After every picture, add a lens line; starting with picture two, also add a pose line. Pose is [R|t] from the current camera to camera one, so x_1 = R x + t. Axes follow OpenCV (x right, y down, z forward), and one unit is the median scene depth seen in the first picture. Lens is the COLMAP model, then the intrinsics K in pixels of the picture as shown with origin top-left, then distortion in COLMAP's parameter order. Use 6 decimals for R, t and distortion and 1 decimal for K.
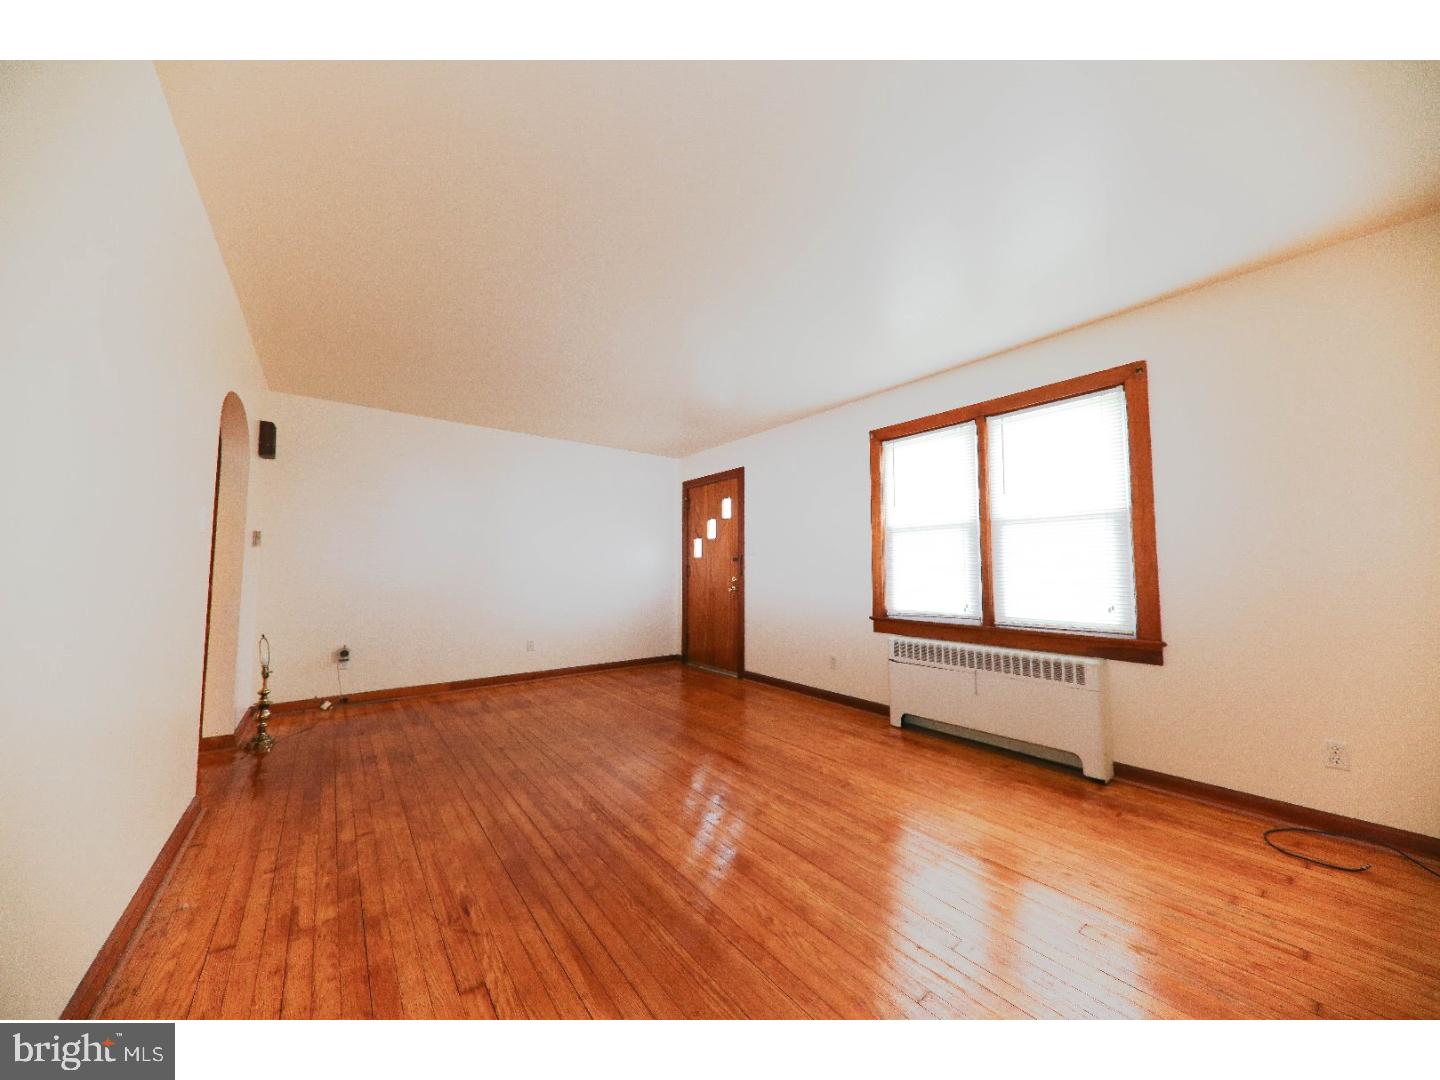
lens RADIAL K [[502.9, 0, 713.9], [0, 502.9, 539.1], [0, 0, 1]] dist [-0.000524, -0.000078]
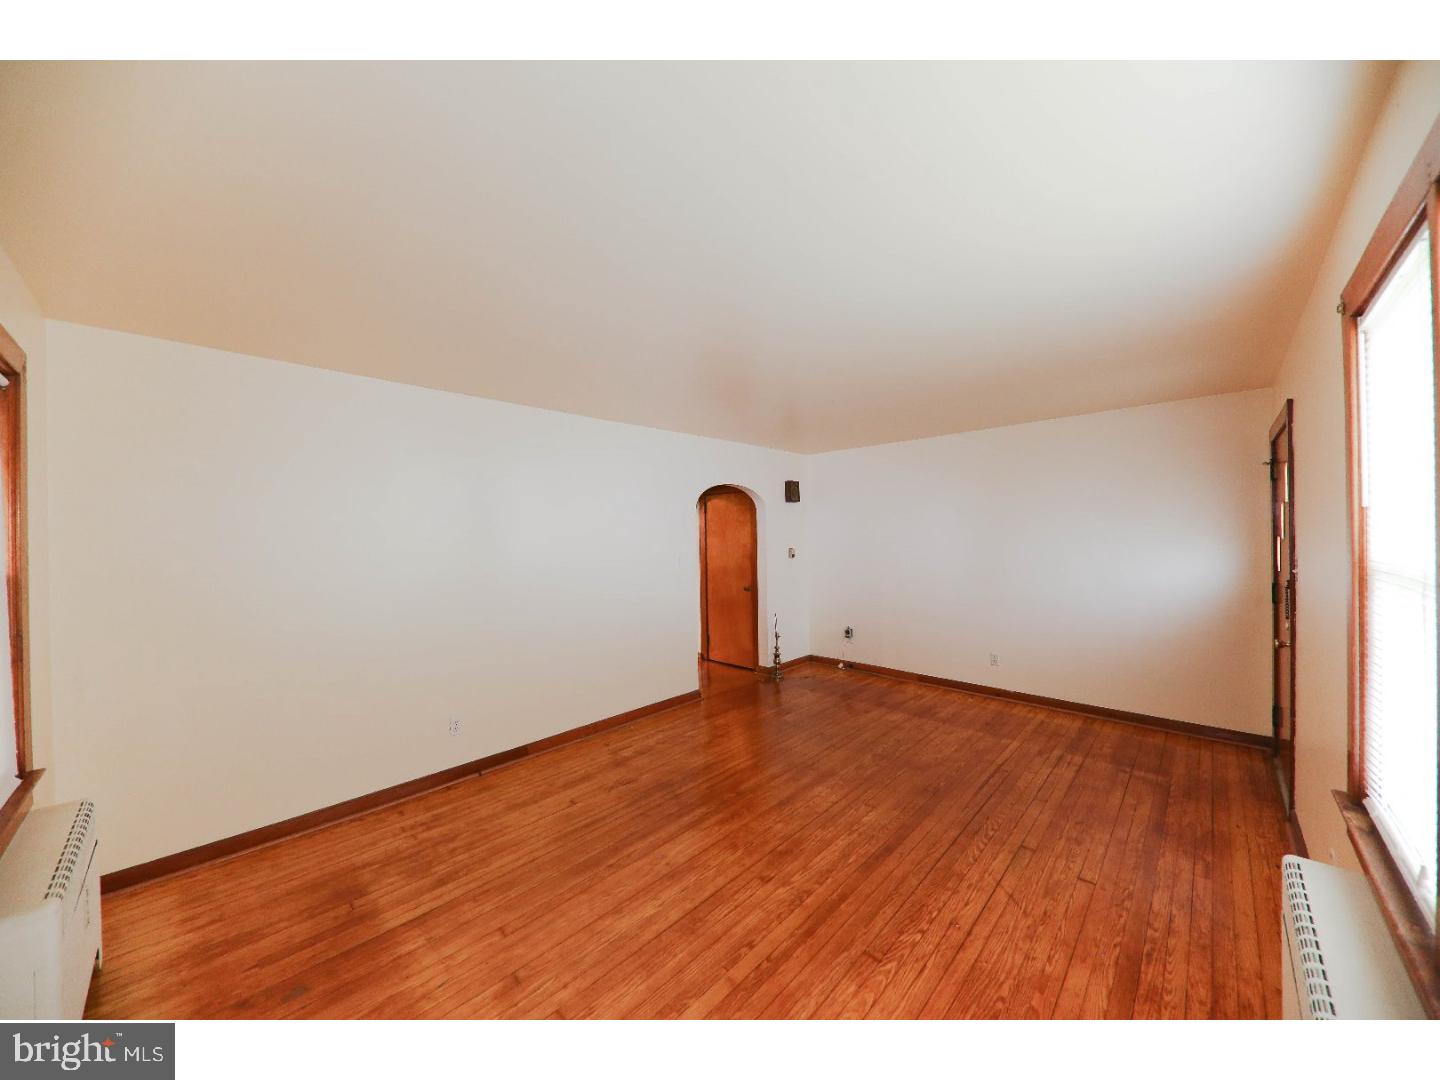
lens RADIAL K [[502.9, 0, 713.9], [0, 502.9, 539.1], [0, 0, 1]] dist [-0.000524, -0.000078]
pose [[0.138267, 0.005681, -0.990379, 1.020878], [0.079862, 0.996663, 0.016867, -0.141996], [0.987170, -0.081426, 0.137352, 0.797625]]
